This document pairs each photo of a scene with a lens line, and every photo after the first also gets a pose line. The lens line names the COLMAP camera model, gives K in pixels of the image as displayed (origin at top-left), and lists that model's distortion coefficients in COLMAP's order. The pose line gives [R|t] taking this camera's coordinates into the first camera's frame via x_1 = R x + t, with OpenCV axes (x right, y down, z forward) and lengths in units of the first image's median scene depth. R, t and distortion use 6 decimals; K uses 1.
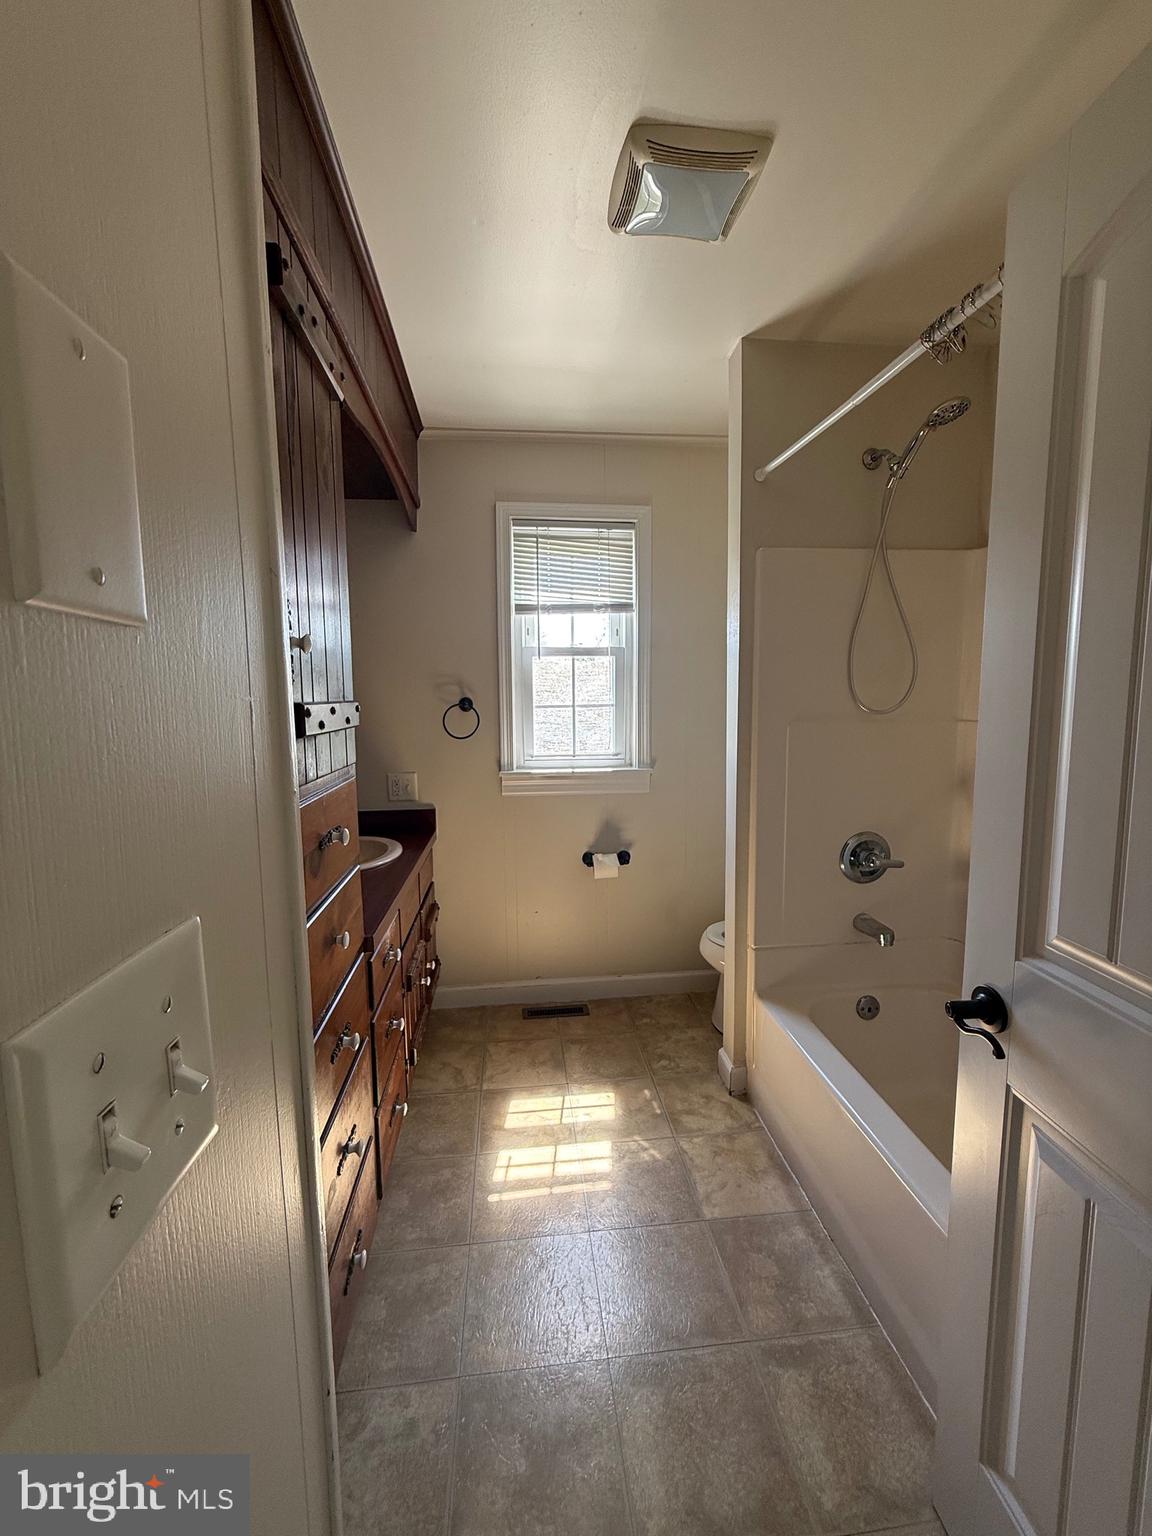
lens RADIAL K [[613.0, 0, 581.9], [0, 613.0, 759.9], [0, 0, 1]] dist [0.002459, 0.000693]
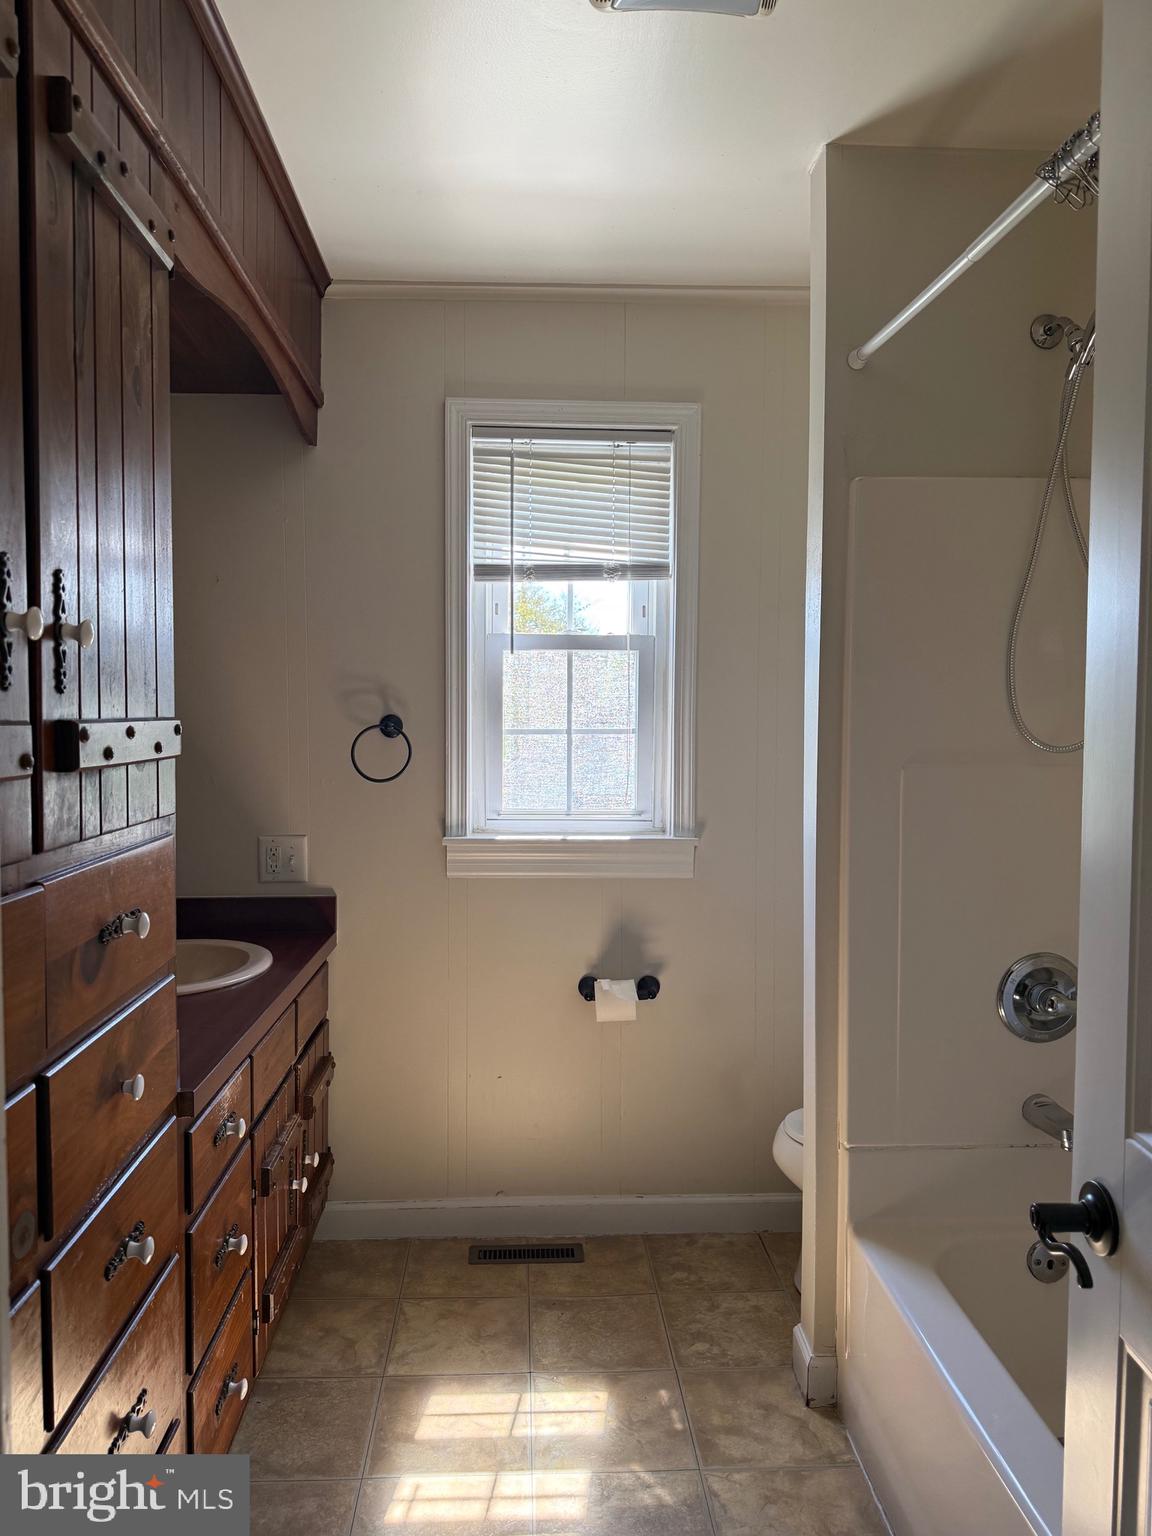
lens RADIAL K [[1088.1, 0, 578.4], [0, 1088.1, 766.7], [0, 0, 1]] dist [0.057527, -0.064923]
pose [[0.997967, 0.017672, -0.061240, 0.081363], [-0.020984, 0.998327, -0.053873, 0.005735], [0.060185, 0.055048, 0.996668, -0.082068]]
